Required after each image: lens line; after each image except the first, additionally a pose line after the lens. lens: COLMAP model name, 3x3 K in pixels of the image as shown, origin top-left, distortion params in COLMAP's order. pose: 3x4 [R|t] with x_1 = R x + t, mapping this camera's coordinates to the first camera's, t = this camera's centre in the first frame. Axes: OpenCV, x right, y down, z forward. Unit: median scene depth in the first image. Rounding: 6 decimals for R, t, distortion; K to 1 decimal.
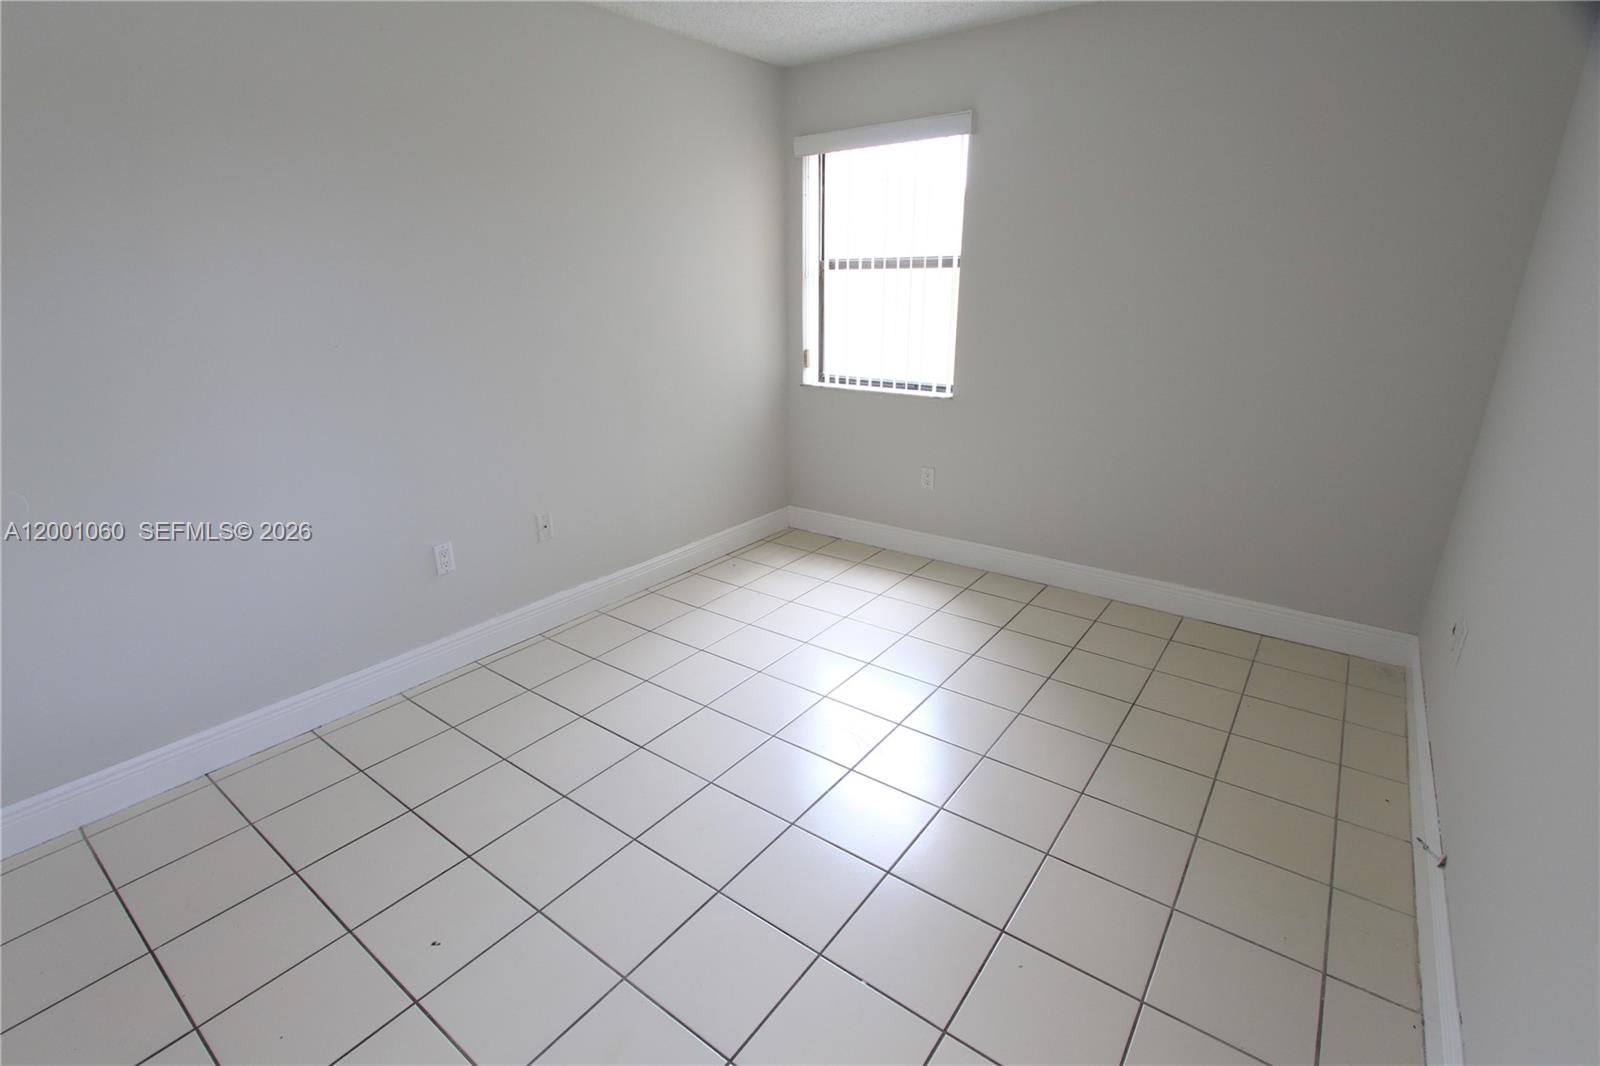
lens RADIAL K [[738.2, 0, 791.9], [0, 738.2, 530.8], [0, 0, 1]] dist [-0.018721, 0.002130]
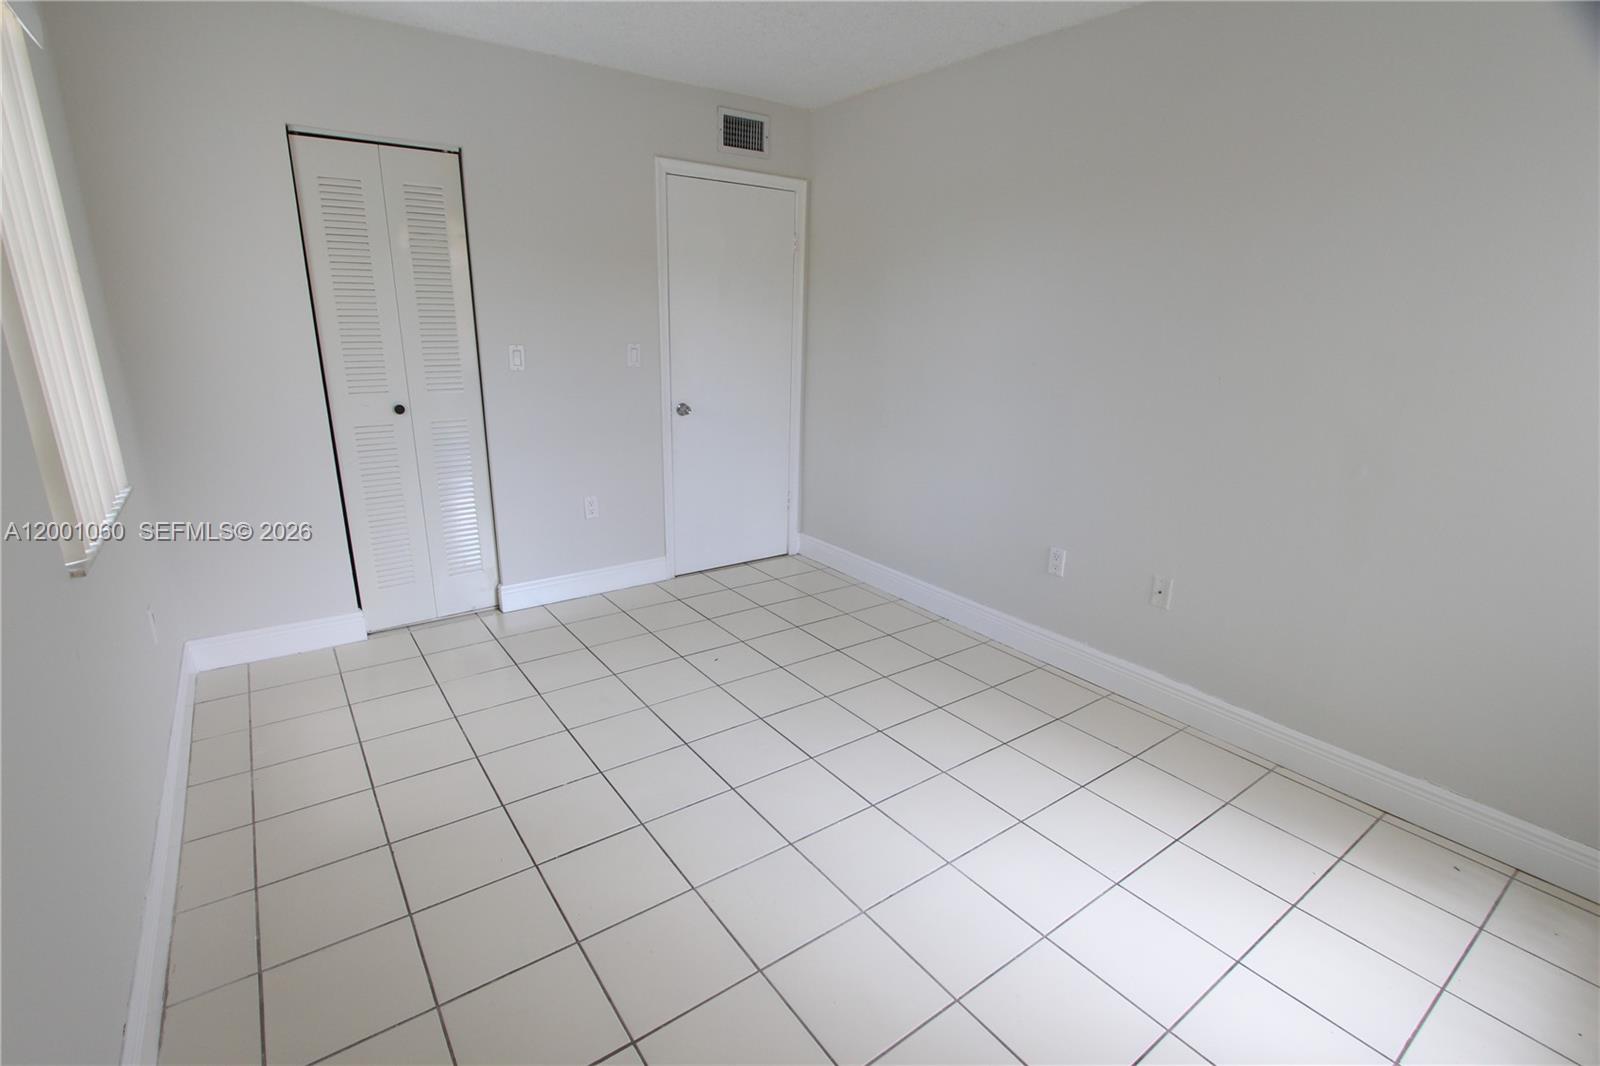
lens RADIAL K [[738.2, 0, 790.9], [0, 738.2, 539.5], [0, 0, 1]] dist [-0.018721, 0.002130]
pose [[-0.290571, 0.282531, -0.914191, 0.521176], [-0.319148, 0.872086, 0.370958, -0.221739], [0.902060, 0.399552, -0.163234, 0.651514]]
